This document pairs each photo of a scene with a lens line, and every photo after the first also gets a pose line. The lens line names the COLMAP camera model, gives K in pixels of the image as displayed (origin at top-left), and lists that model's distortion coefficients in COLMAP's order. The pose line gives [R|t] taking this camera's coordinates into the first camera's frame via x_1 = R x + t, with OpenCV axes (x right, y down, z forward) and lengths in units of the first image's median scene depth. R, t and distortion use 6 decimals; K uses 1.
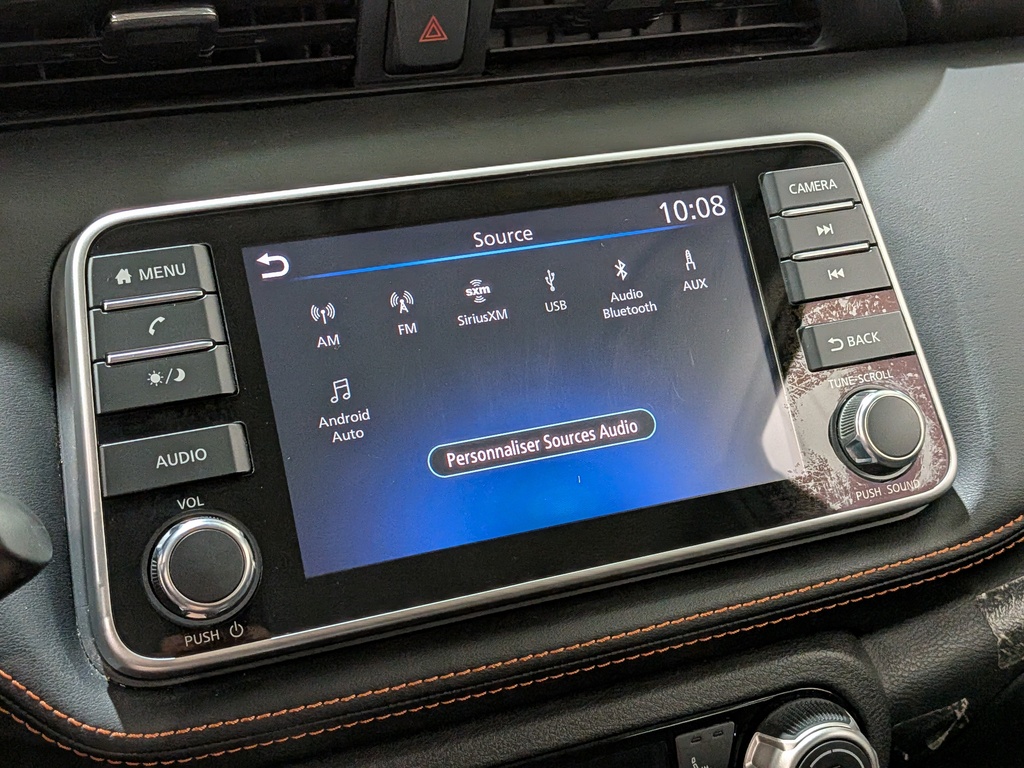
lens RADIAL K [[1501.3, 0, 531.2], [0, 1501.3, 354.2], [0, 0, 1]] dist [0.045609, 0.000000]
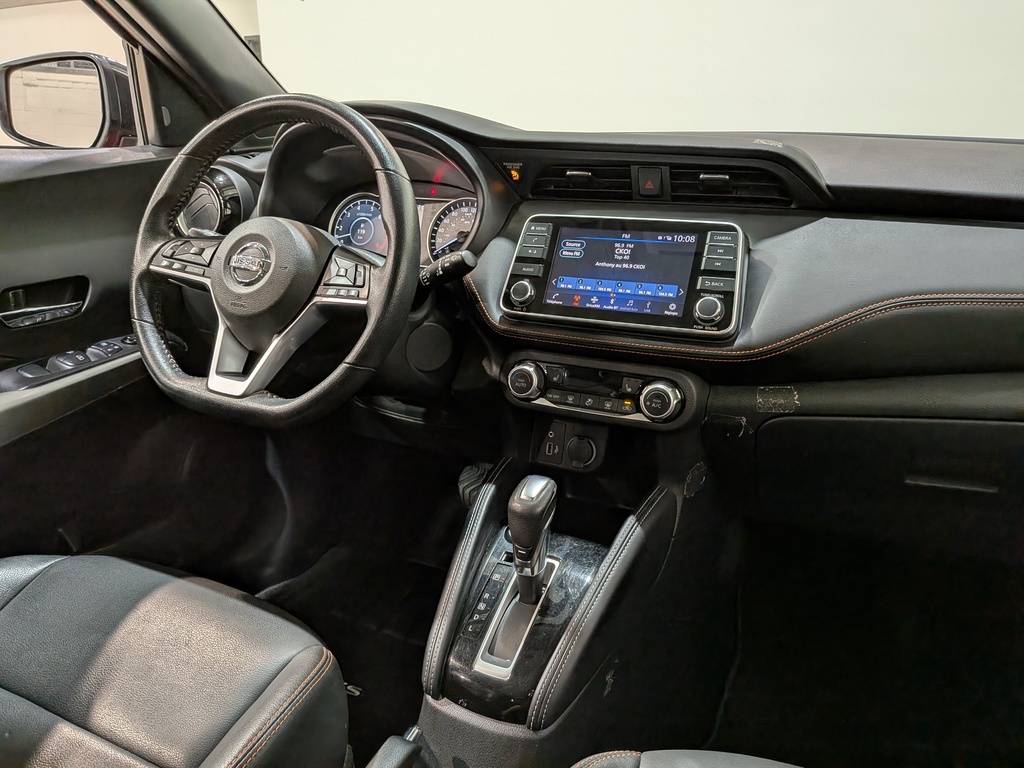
lens RADIAL K [[745.0, 0, 508.2], [0, 745.0, 402.2], [0, 0, 1]] dist [0.056074, -0.103231]
pose [[0.671774, 0.266487, -0.691162, 1.196378], [-0.275915, 0.955925, 0.100394, 0.213009], [0.687453, 0.123260, 0.715693, -0.484968]]
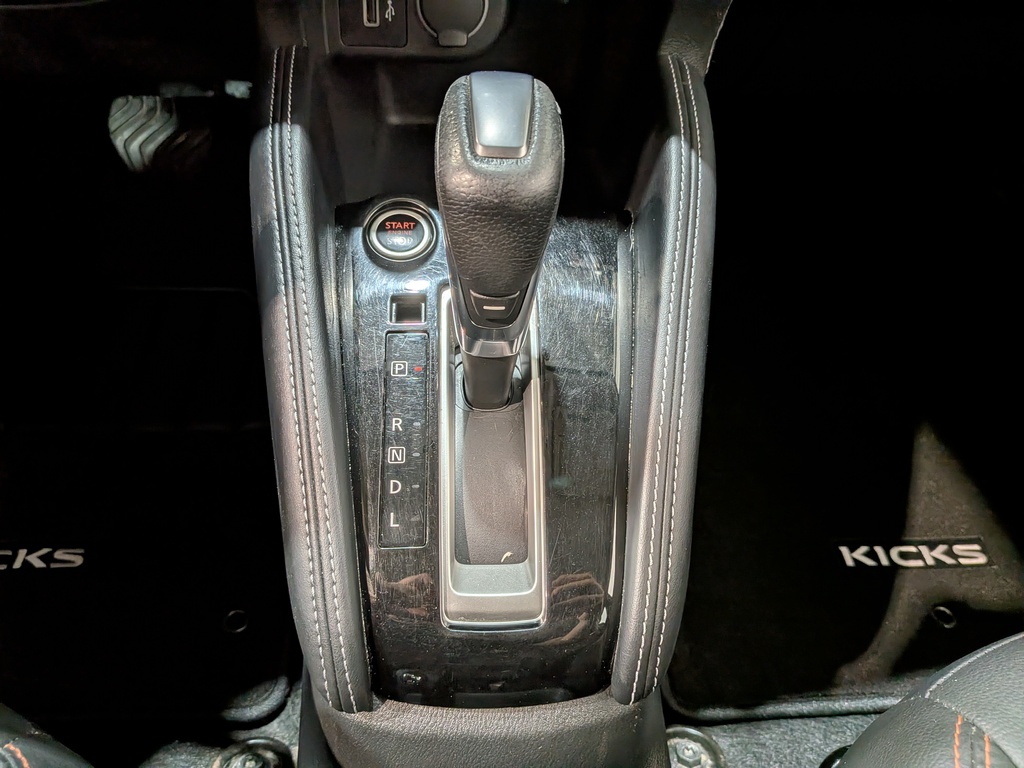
lens RADIAL K [[754.7, 0, 490.5], [0, 754.7, 382.9], [0, 0, 1]] dist [0.020391, -0.035387]
pose [[0.934746, 0.294502, -0.198793, 0.262138], [-0.178700, 0.873225, 0.453370, 0.480478], [0.307109, -0.388262, 0.868871, 0.243684]]
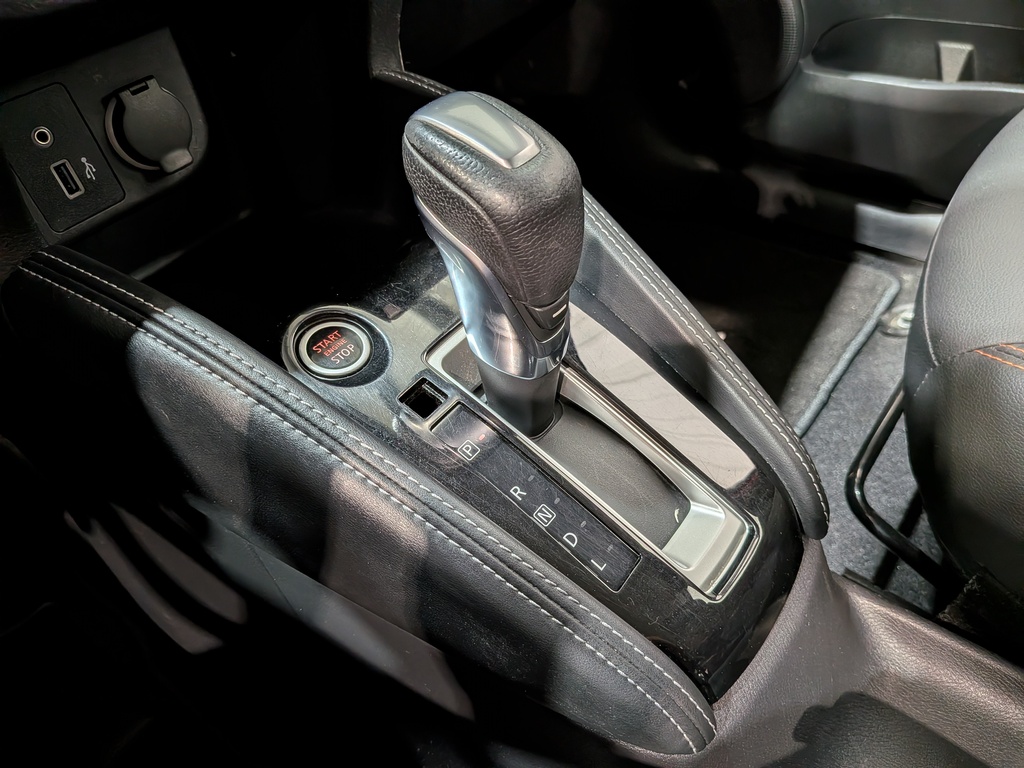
lens RADIAL K [[754.7, 0, 509.6], [0, 754.7, 375.1], [0, 0, 1]] dist [0.020391, -0.035387]
pose [[0.866890, -0.376156, 0.327122, -0.125875], [0.233634, 0.886255, 0.399959, 0.502843], [-0.440360, -0.270294, 0.856168, 0.295855]]
